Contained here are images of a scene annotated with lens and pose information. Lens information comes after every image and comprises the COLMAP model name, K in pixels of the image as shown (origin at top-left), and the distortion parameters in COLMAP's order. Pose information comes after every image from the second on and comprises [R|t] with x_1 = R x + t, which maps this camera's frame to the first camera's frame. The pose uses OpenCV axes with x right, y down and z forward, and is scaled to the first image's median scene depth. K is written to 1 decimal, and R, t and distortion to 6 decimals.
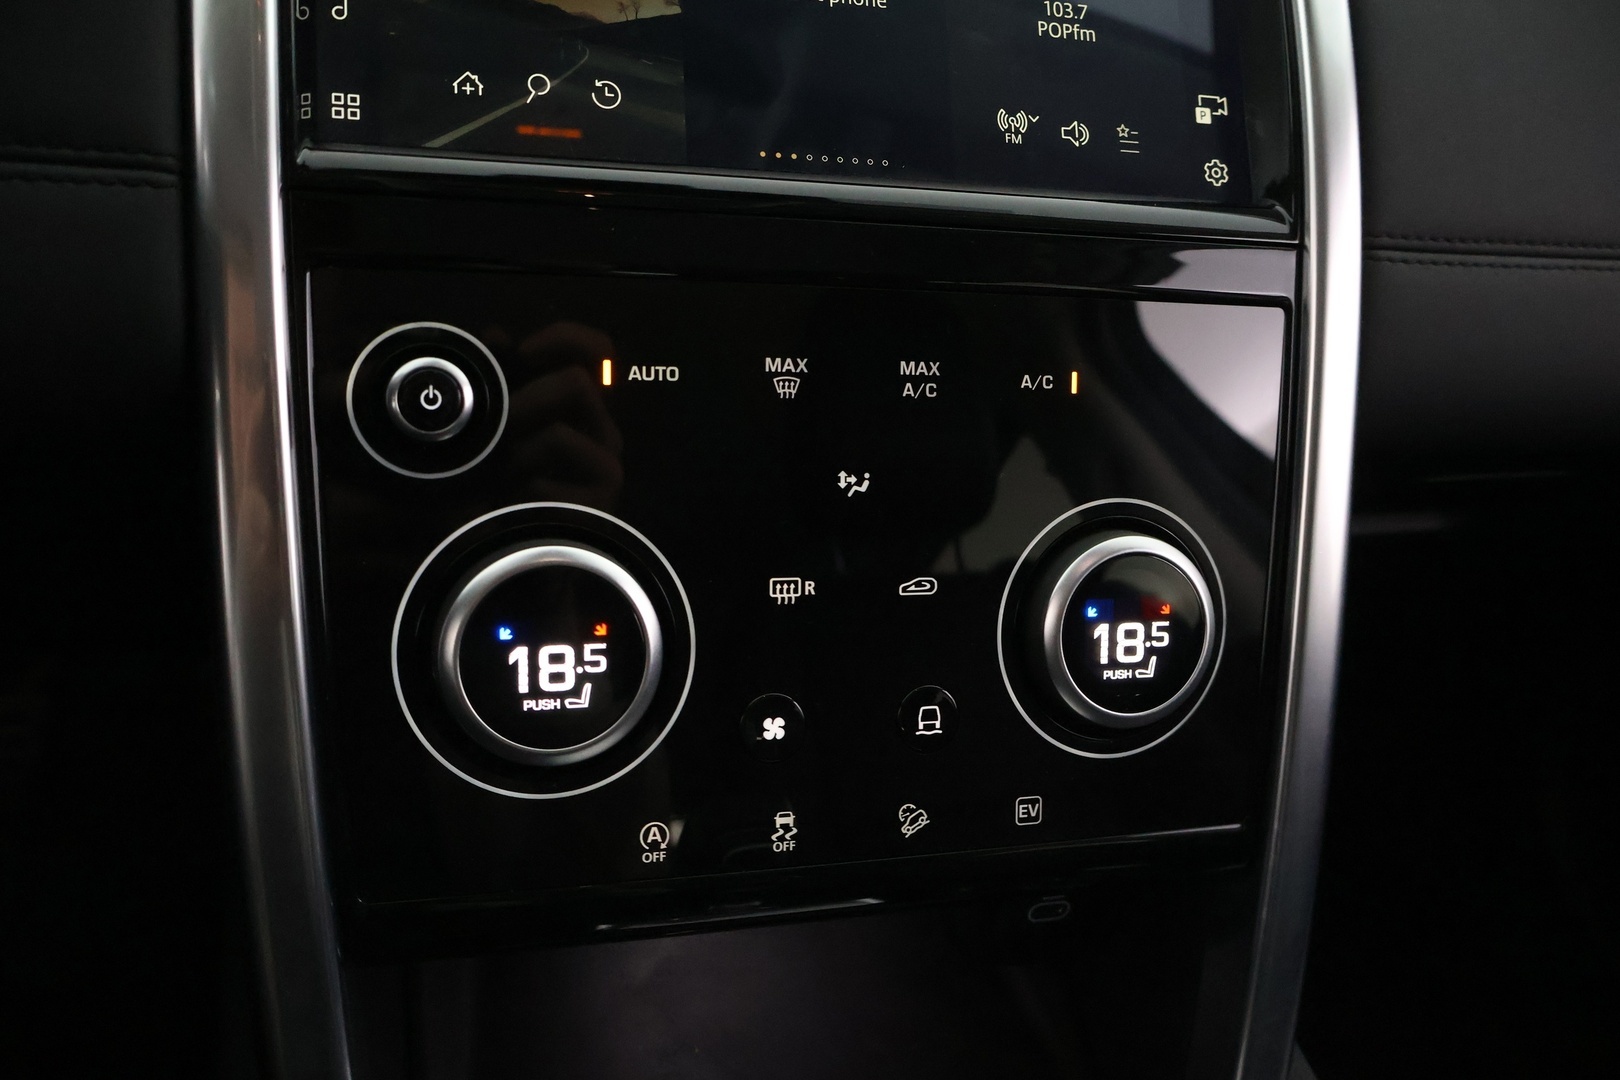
lens RADIAL K [[1323.1, 0, 809.1], [0, 1323.1, 543.4], [0, 0, 1]] dist [0.002132, -0.006536]
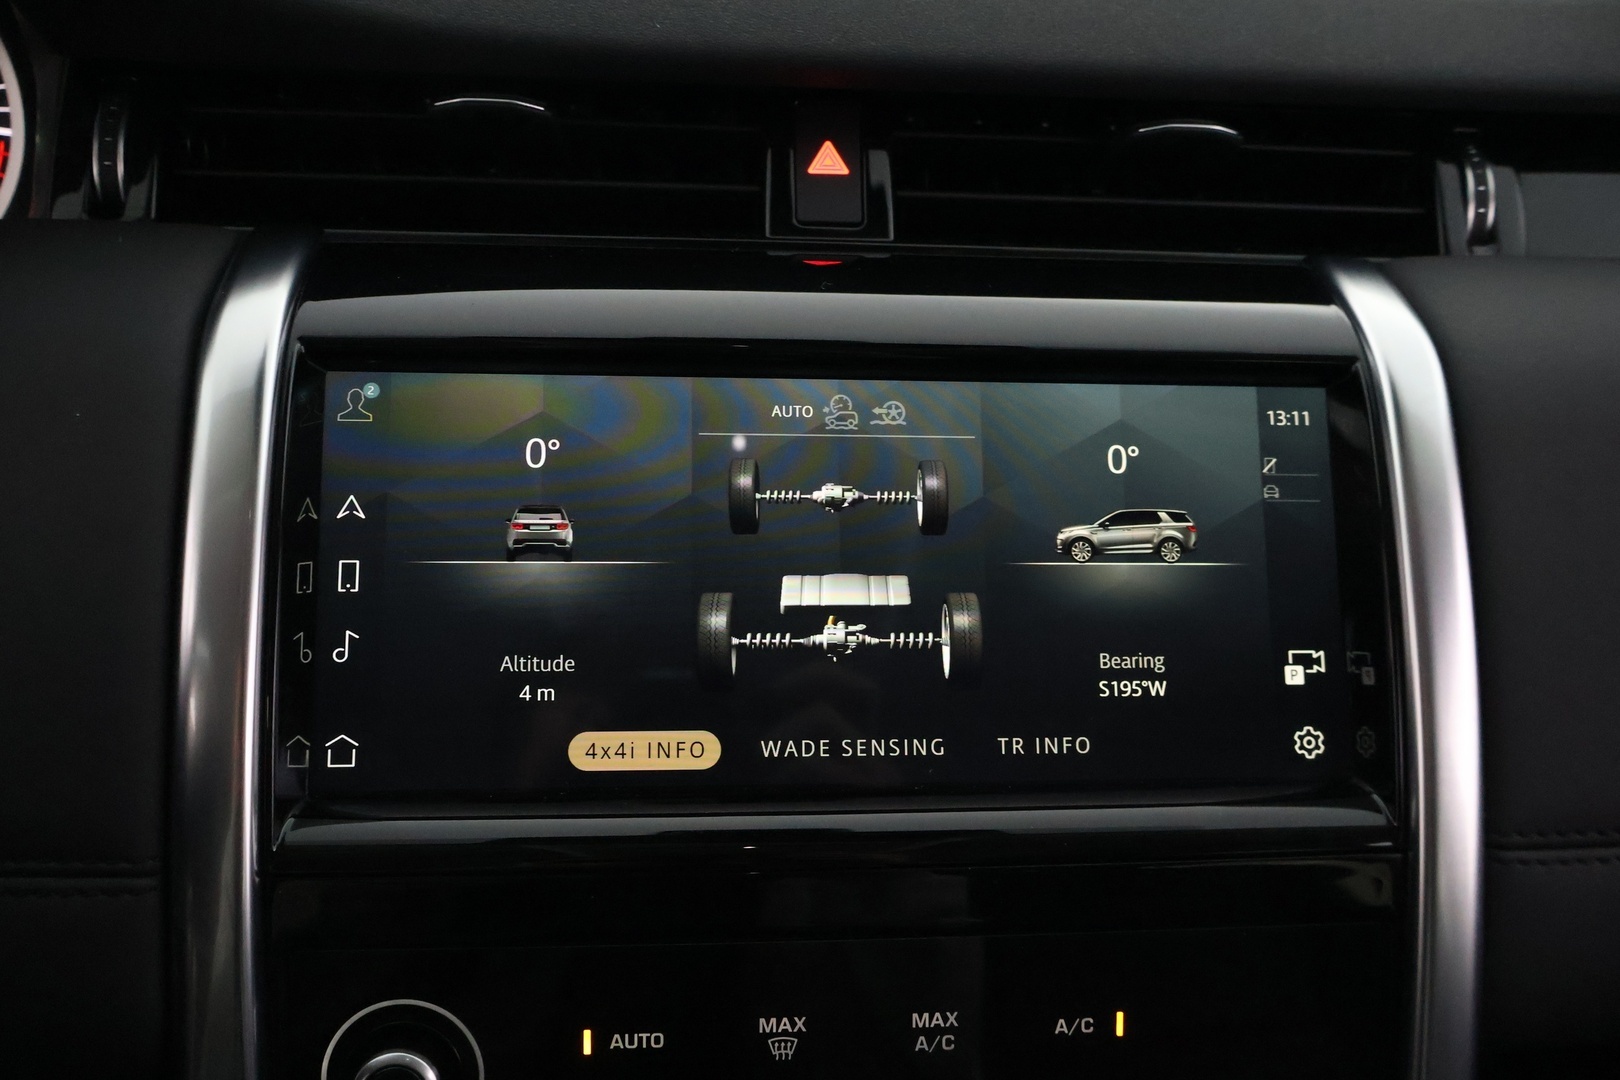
lens RADIAL K [[1323.1, 0, 824.7], [0, 1323.1, 547.8], [0, 0, 1]] dist [0.002132, -0.006536]
pose [[0.981042, 0.008020, -0.193629, 0.187842], [-0.014088, 0.999451, -0.029981, -0.439581], [0.193283, 0.032141, 0.980617, 0.086518]]
